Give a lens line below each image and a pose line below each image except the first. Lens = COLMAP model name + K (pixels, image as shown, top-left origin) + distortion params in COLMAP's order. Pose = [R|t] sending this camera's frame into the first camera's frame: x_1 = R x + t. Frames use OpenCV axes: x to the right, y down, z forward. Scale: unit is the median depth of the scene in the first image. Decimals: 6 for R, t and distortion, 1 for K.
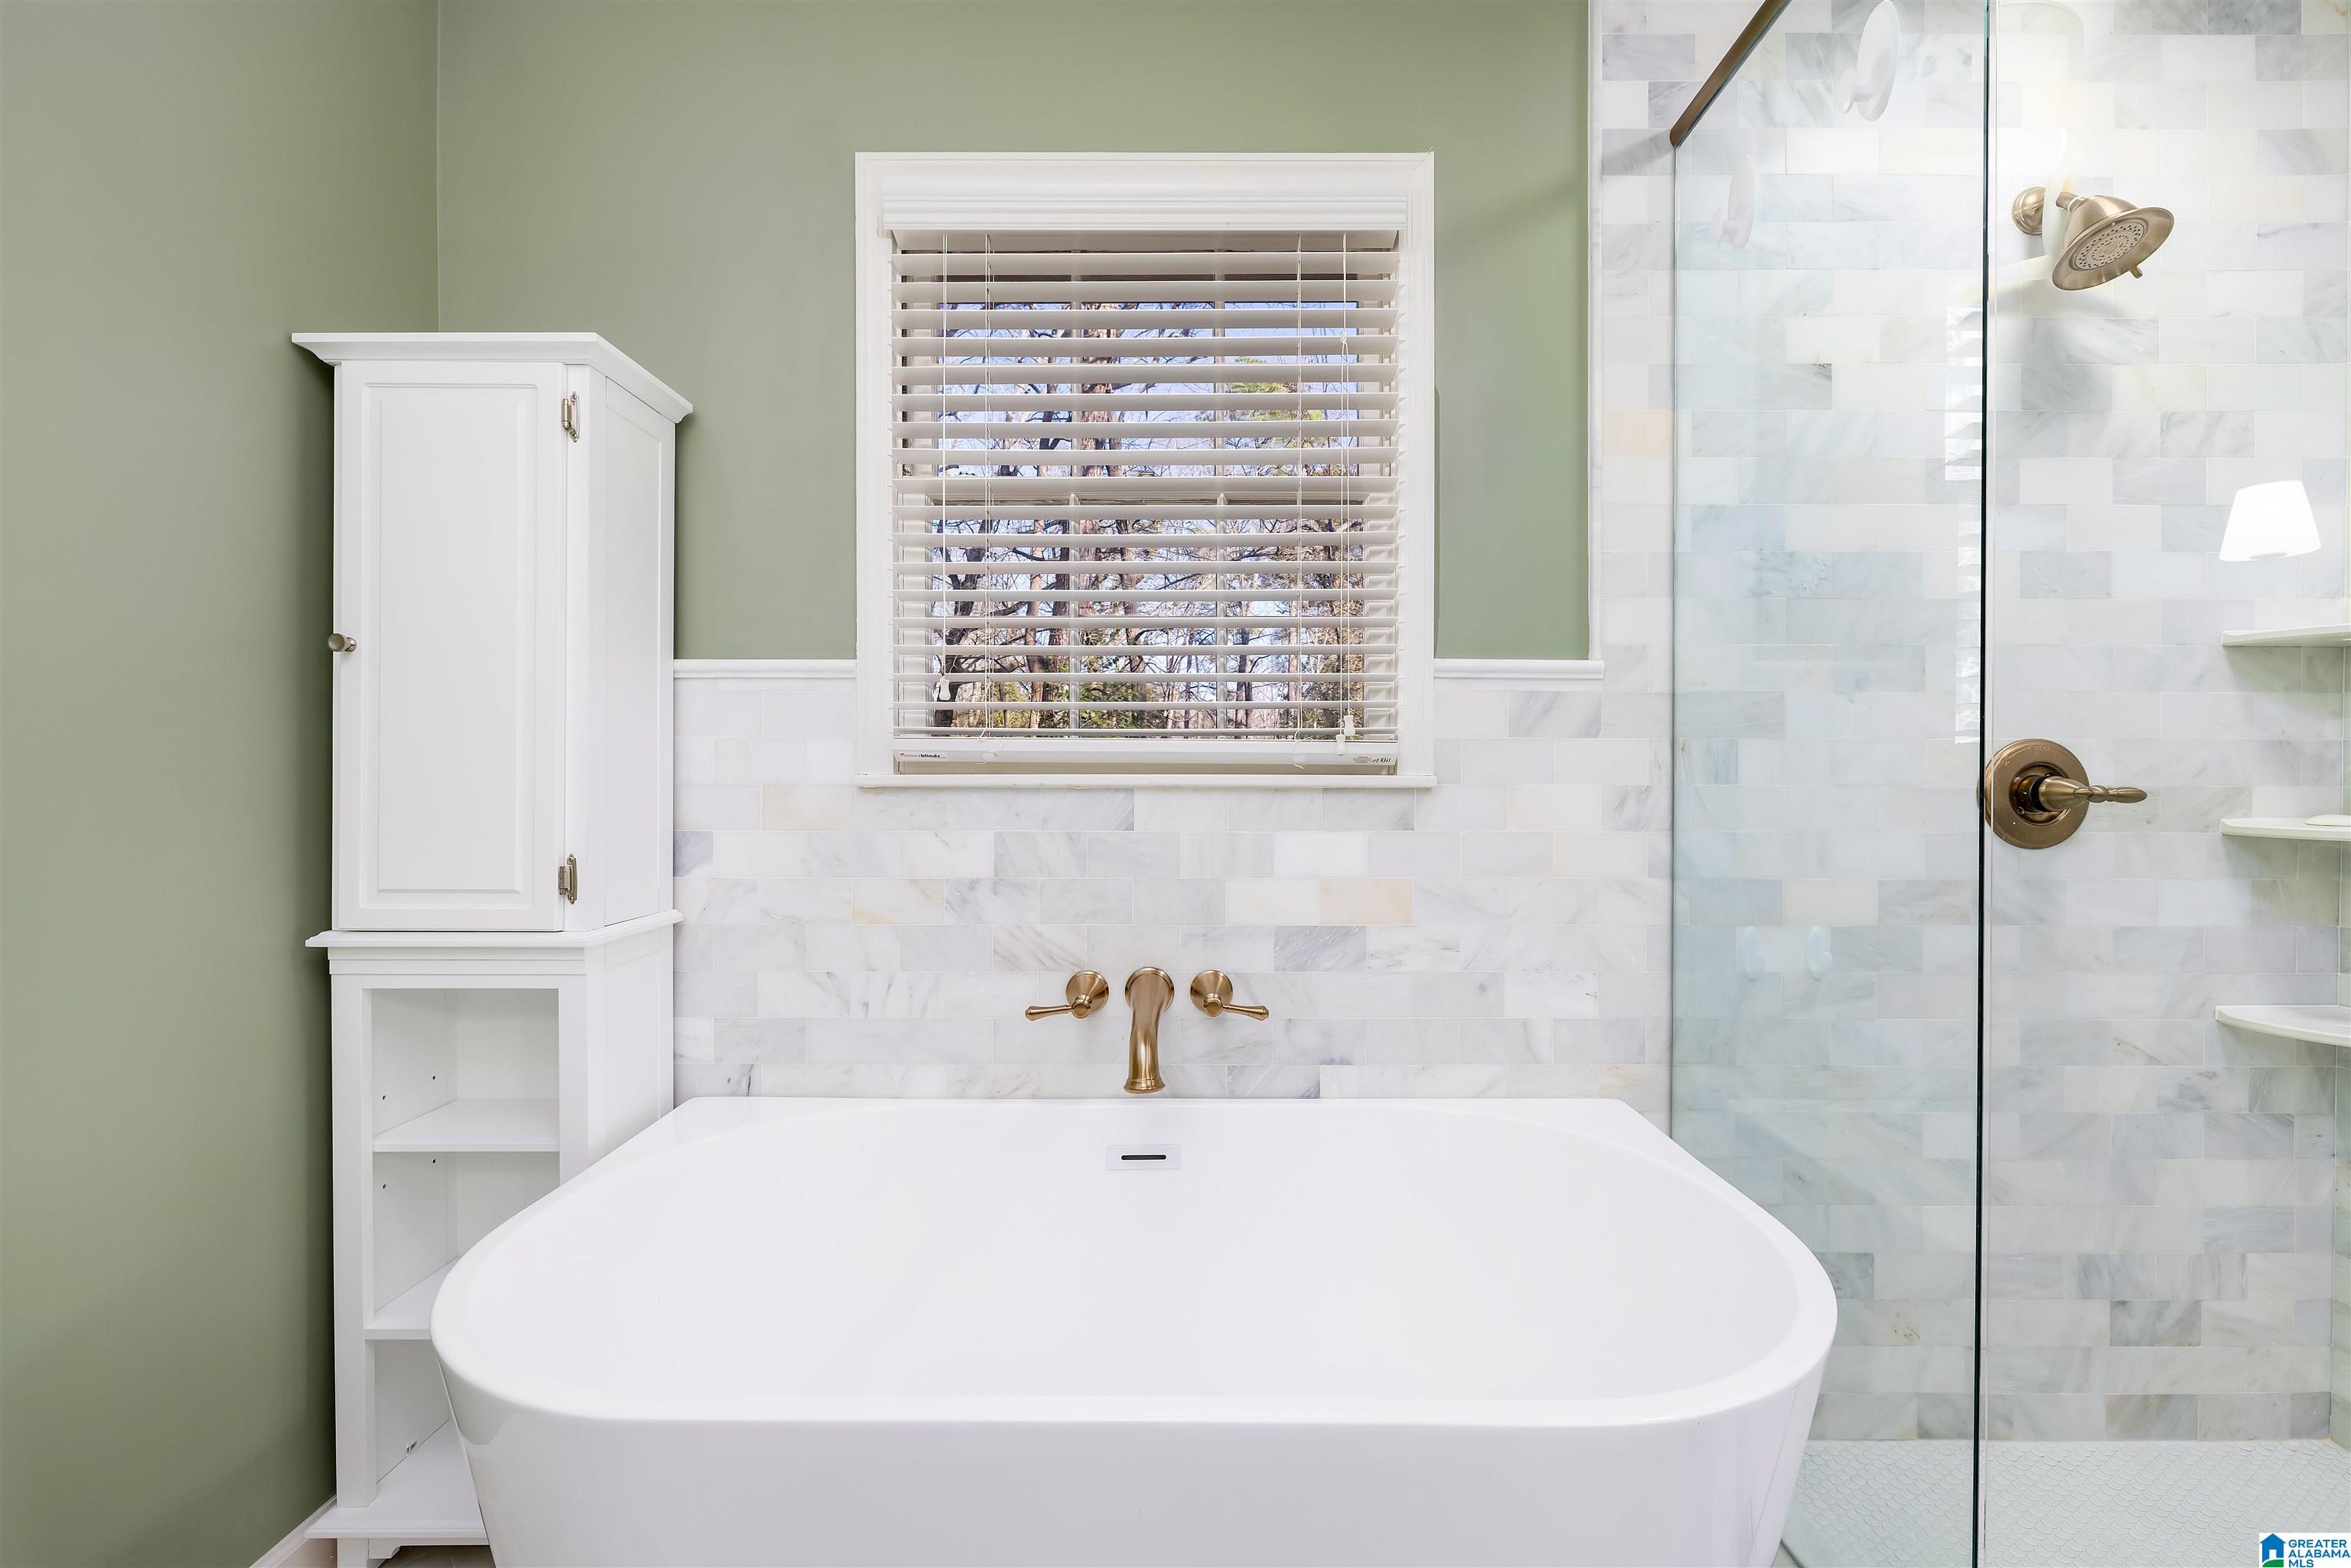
lens RADIAL K [[1006.5, 0, 1175.5], [0, 1006.5, 784.0], [0, 0, 1]] dist [-0.000275, -0.000401]
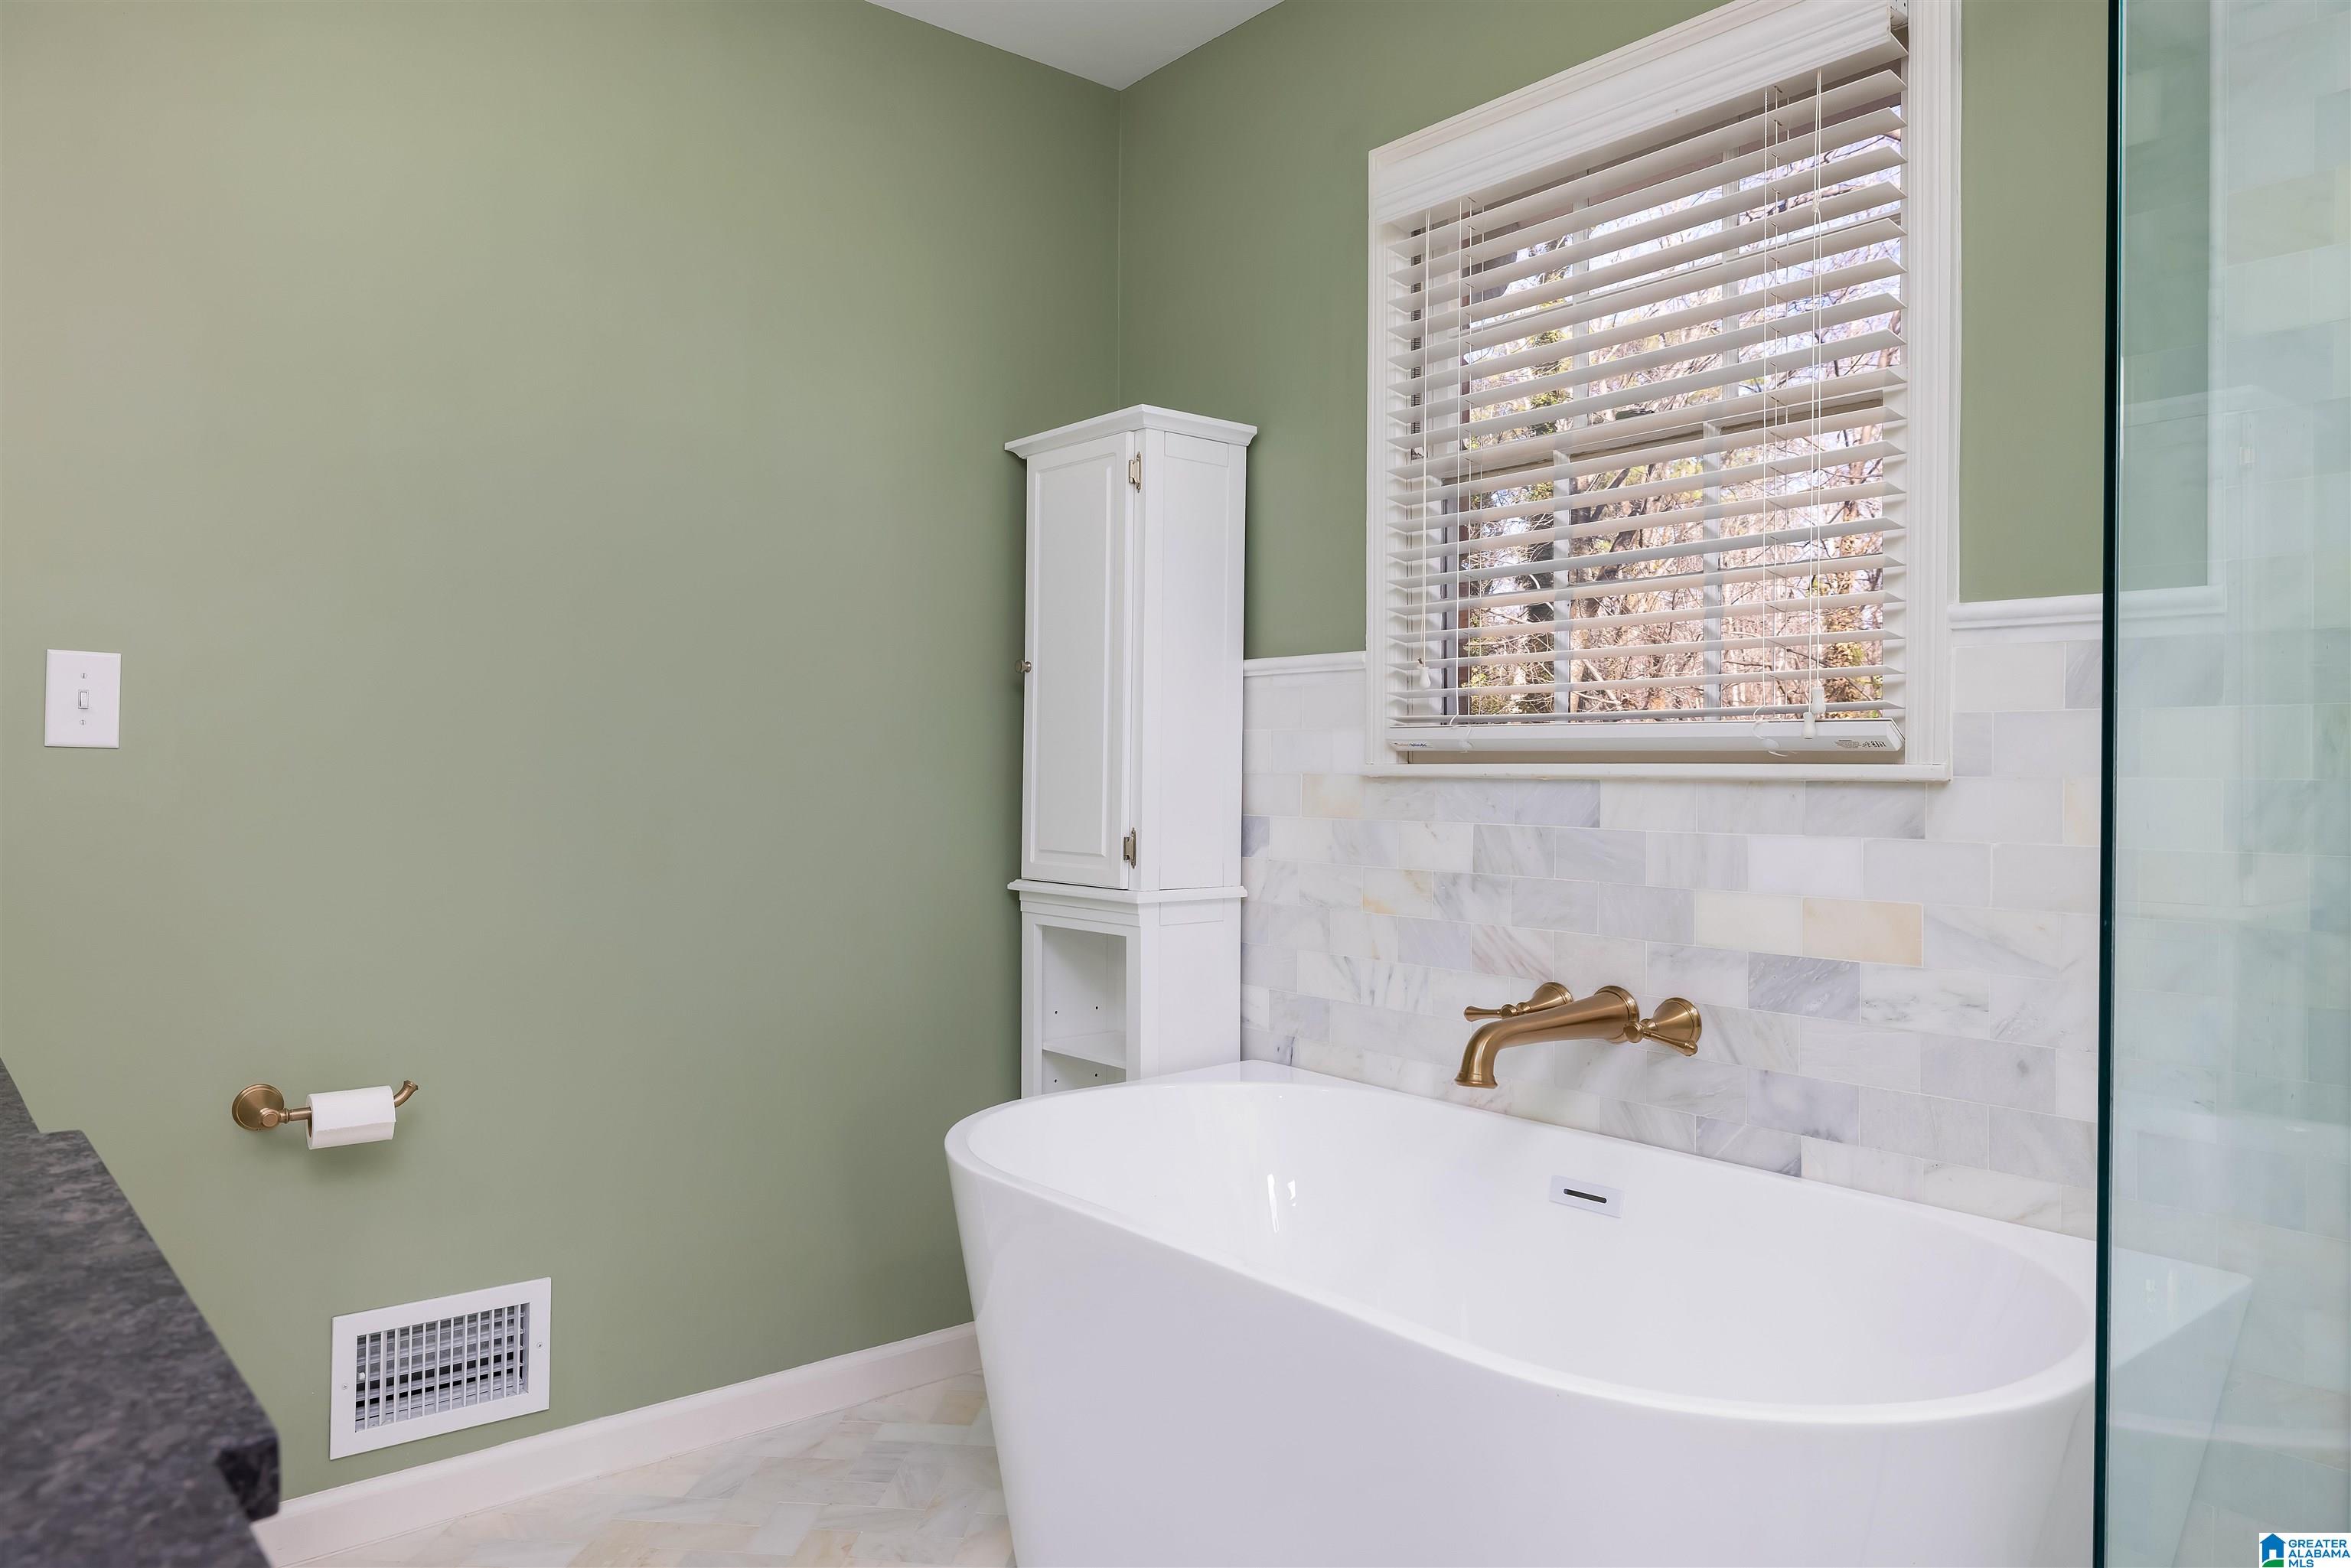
lens RADIAL K [[1568.3, 0, 1175.5], [0, 1568.3, 784.0], [0, 0, 1]] dist [0.003697, 0.001327]
pose [[0.637287, 0.008477, -0.770580, 0.775306], [-0.014295, 0.999897, -0.000822, 0.014647], [0.770494, 0.011539, 0.637343, -0.155289]]
